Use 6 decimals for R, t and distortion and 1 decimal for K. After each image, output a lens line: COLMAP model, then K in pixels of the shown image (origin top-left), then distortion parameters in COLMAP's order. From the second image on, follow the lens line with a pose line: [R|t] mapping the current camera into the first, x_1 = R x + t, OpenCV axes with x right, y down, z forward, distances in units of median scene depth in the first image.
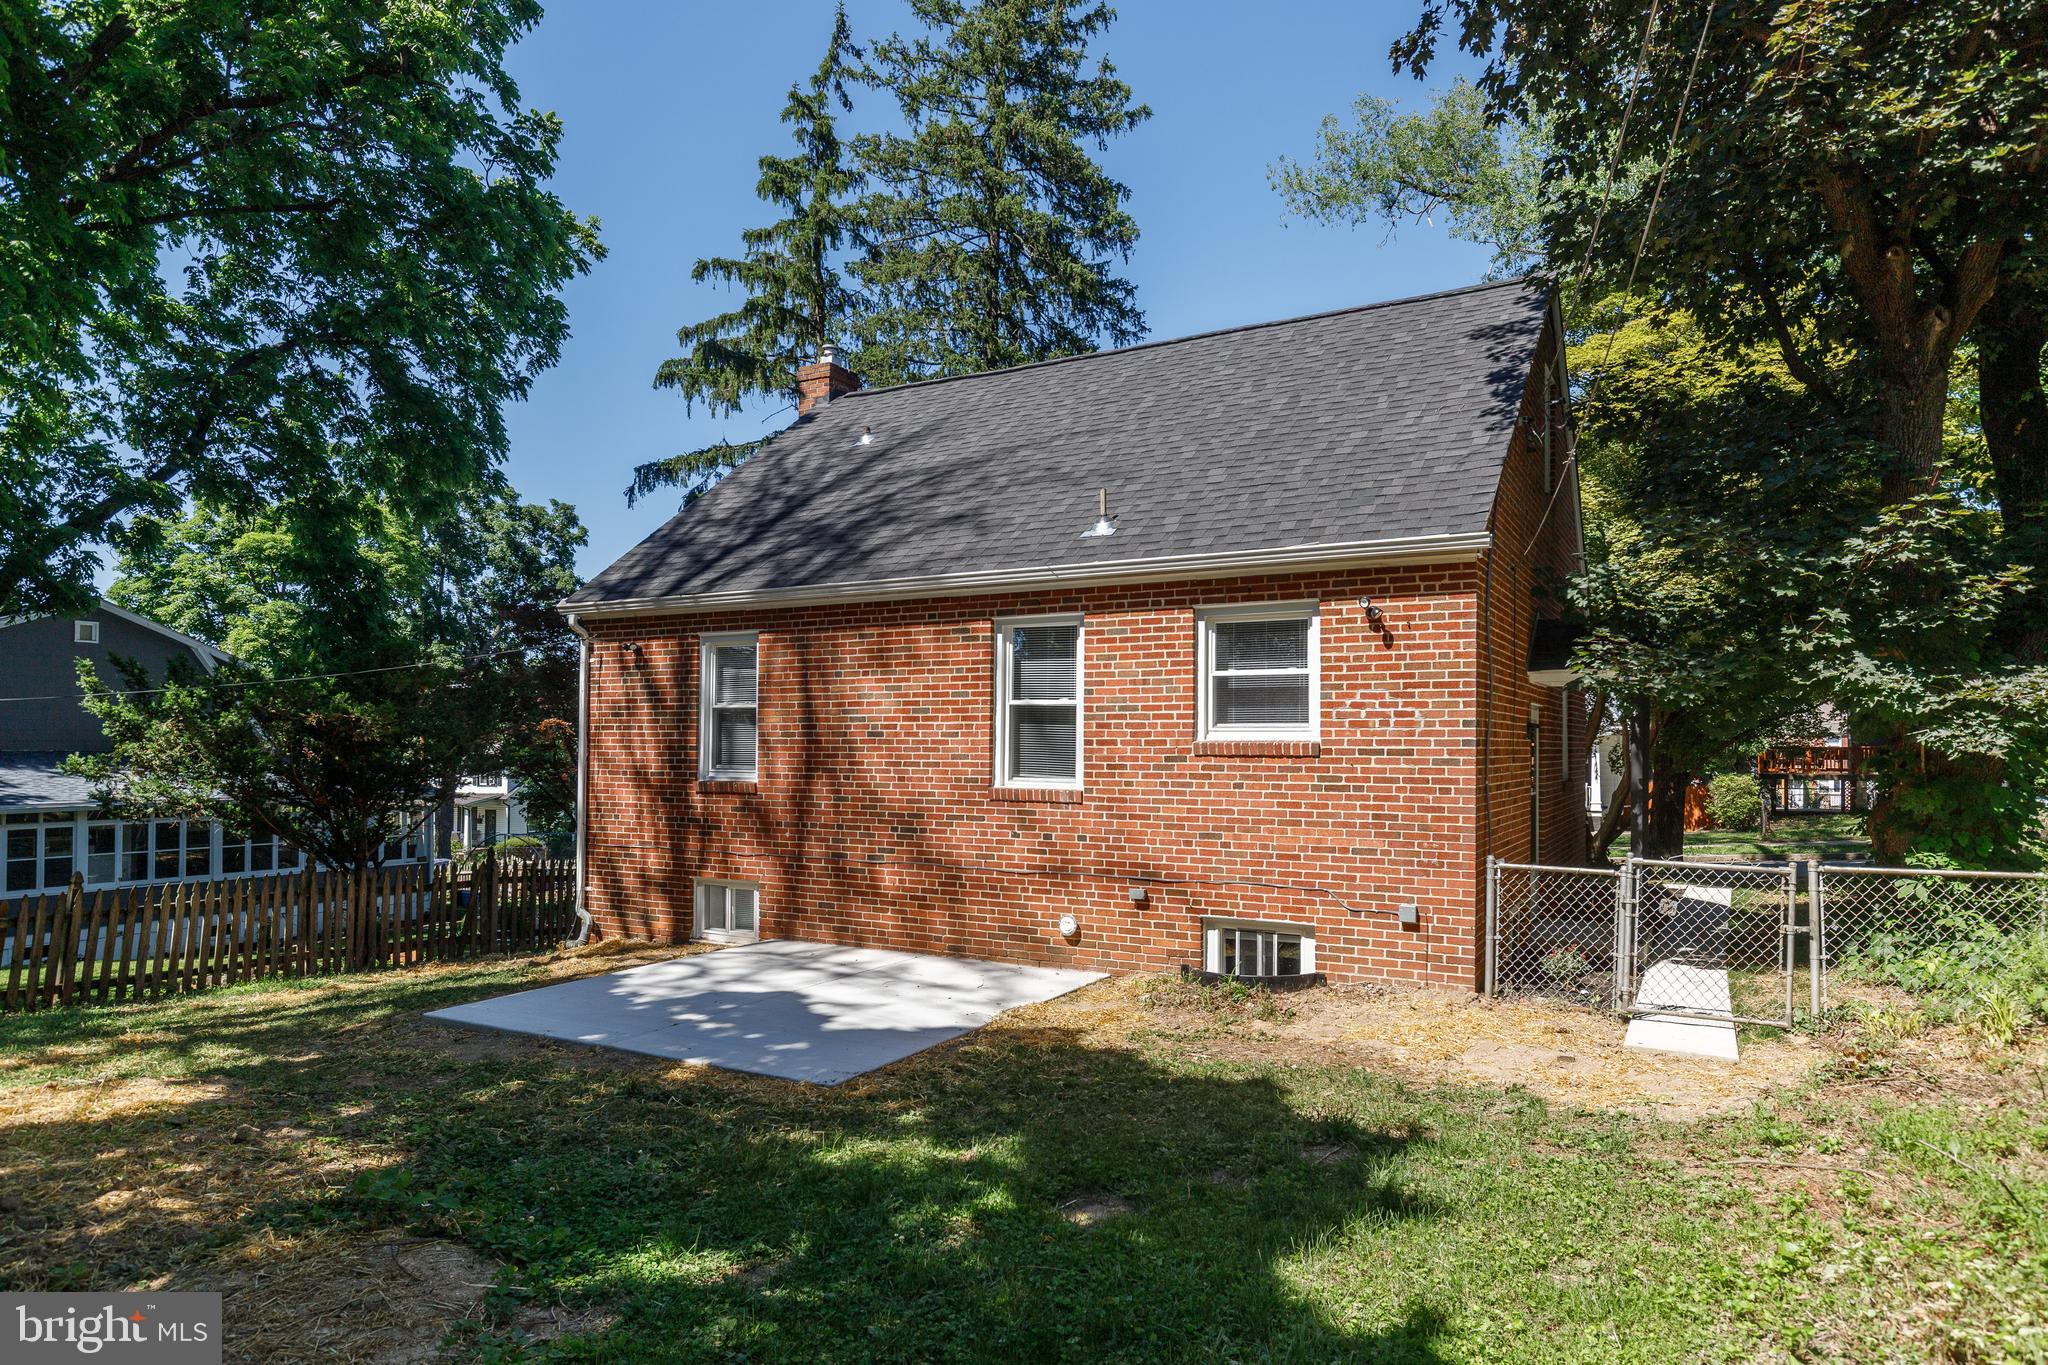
lens RADIAL K [[1264.5, 0, 1025.9], [0, 1264.5, 696.4], [0, 0, 1]] dist [0.001688, 0.000765]
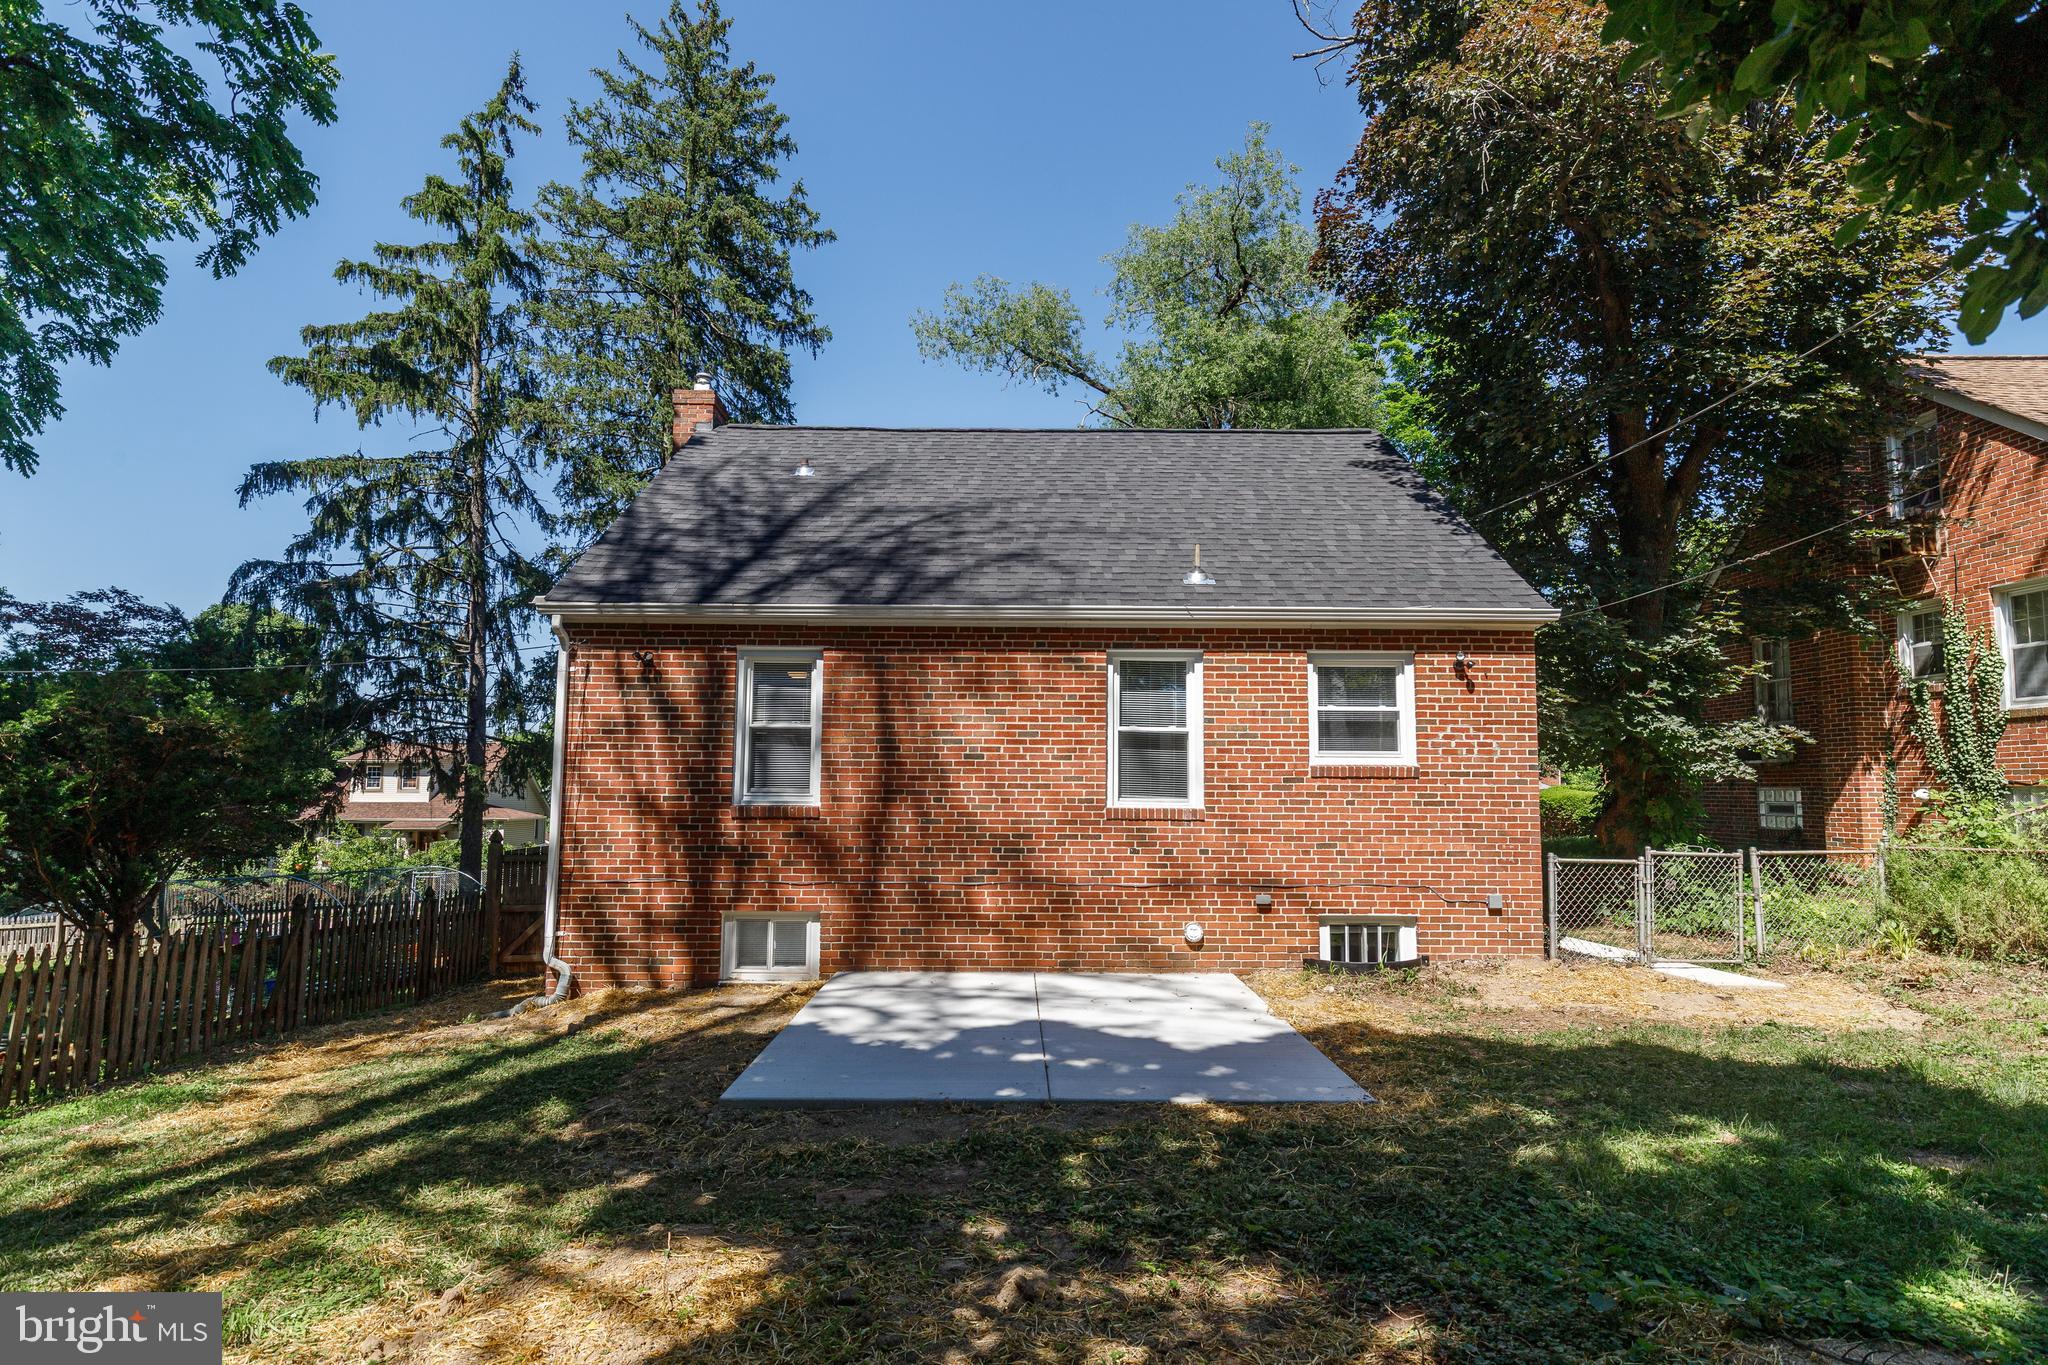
lens RADIAL K [[1027.4, 0, 1024.0], [0, 1027.4, 682.5], [0, 0, 1]] dist [-0.002862, -0.000378]
pose [[0.861788, 0.053848, 0.504402, -0.530402], [-0.022392, 0.997419, -0.068224, 0.027332], [-0.506774, 0.047500, 0.860769, 0.282245]]
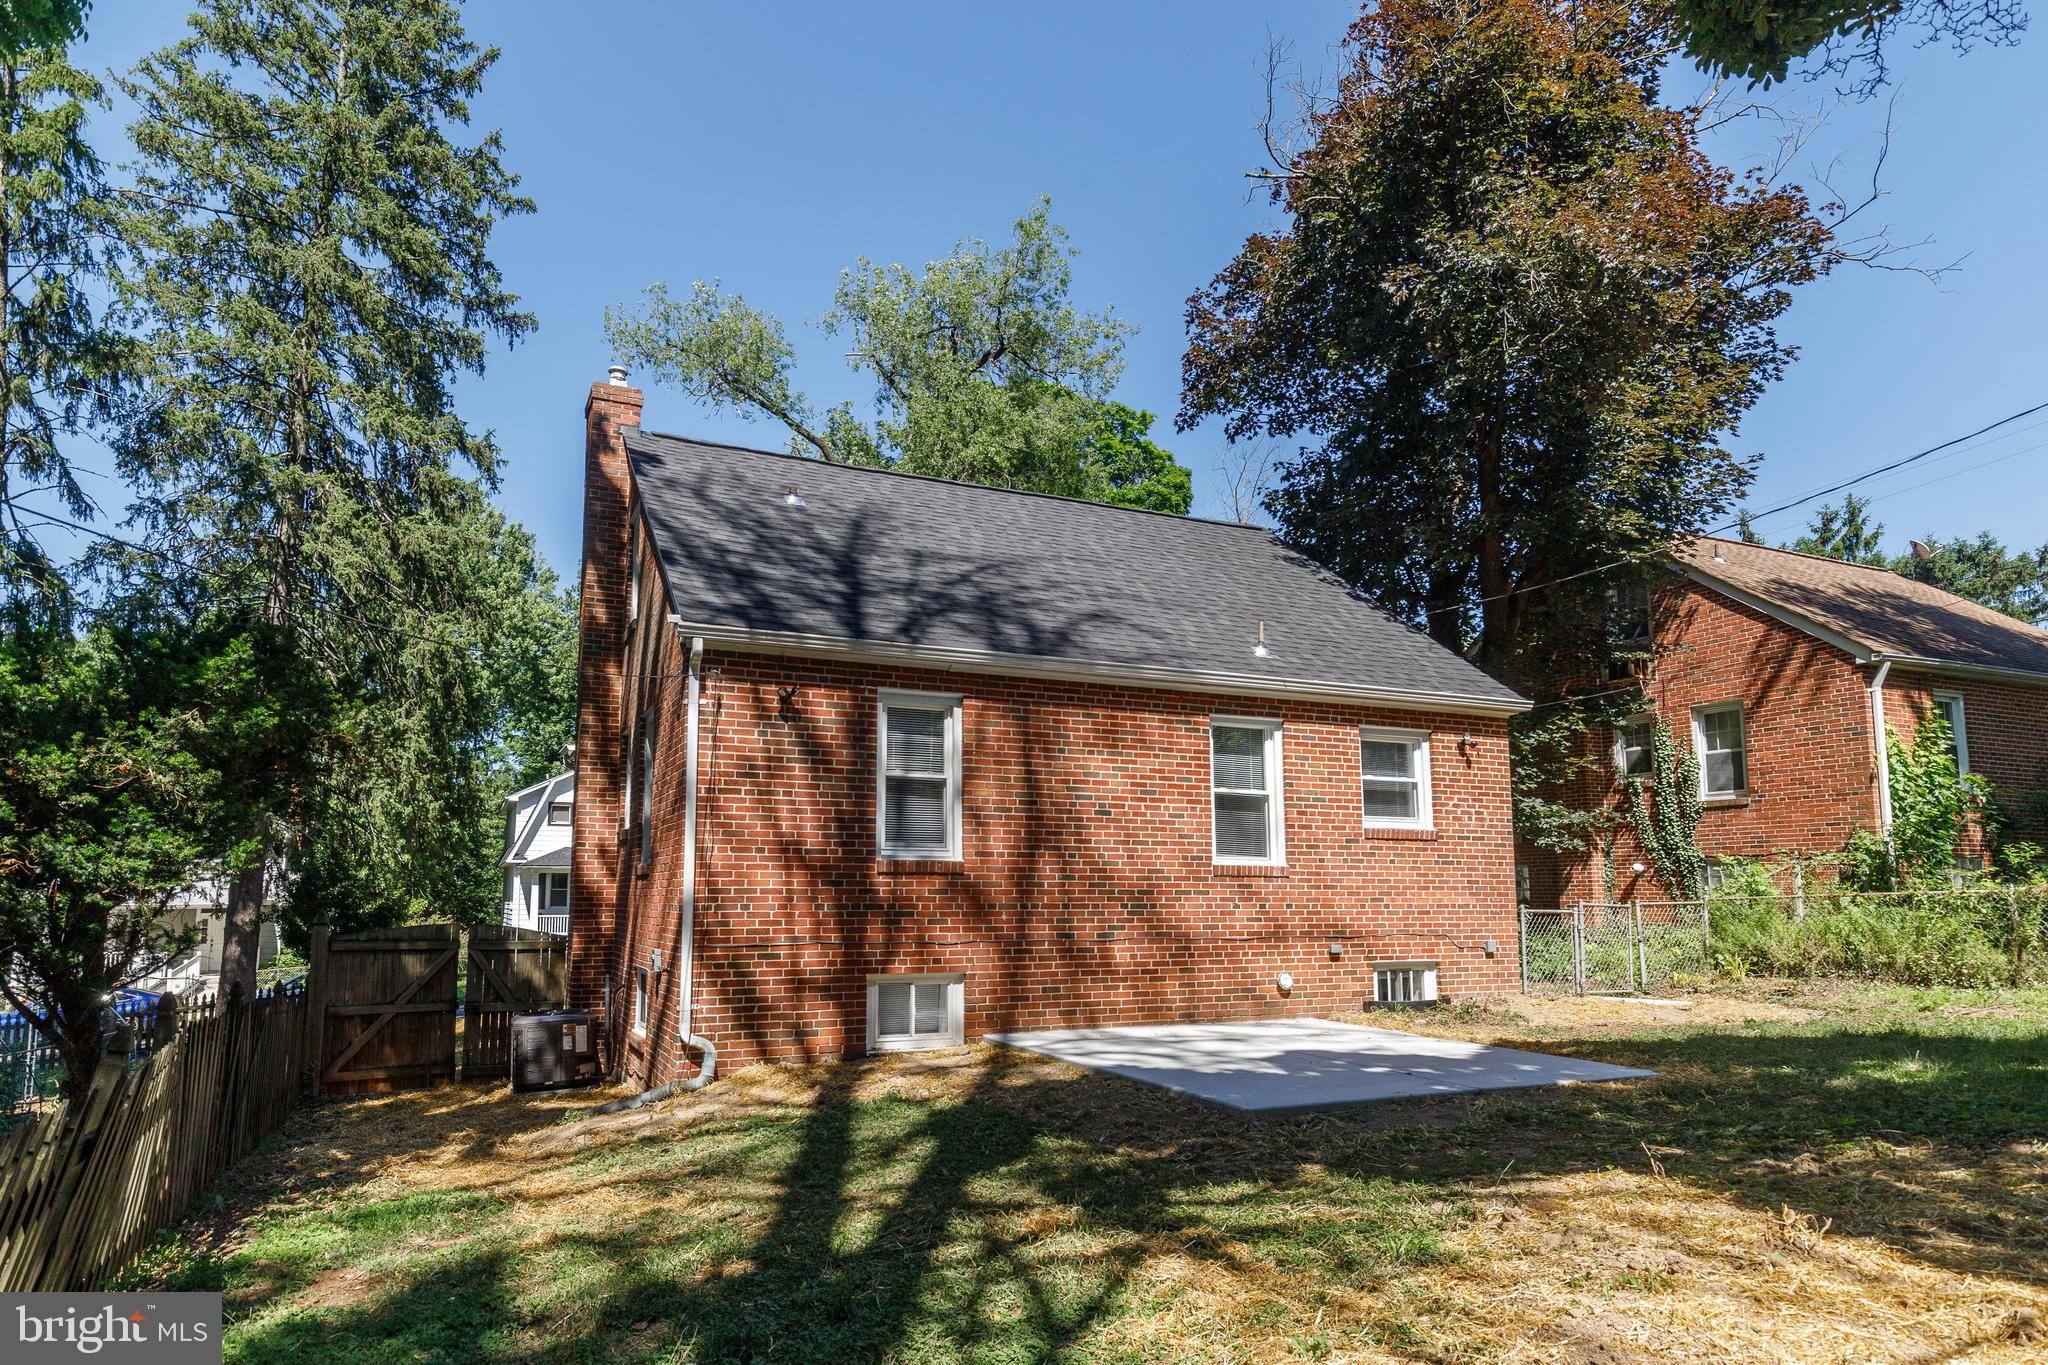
lens RADIAL K [[1179.7, 0, 951.3], [0, 1179.7, 741.7], [0, 0, 1]] dist [-0.001330, -0.000216]
pose [[0.590319, 0.102809, 0.800596, -1.007161], [-0.030044, 0.993967, -0.105488, 0.080845], [-0.806611, 0.038218, 0.589846, 0.566270]]
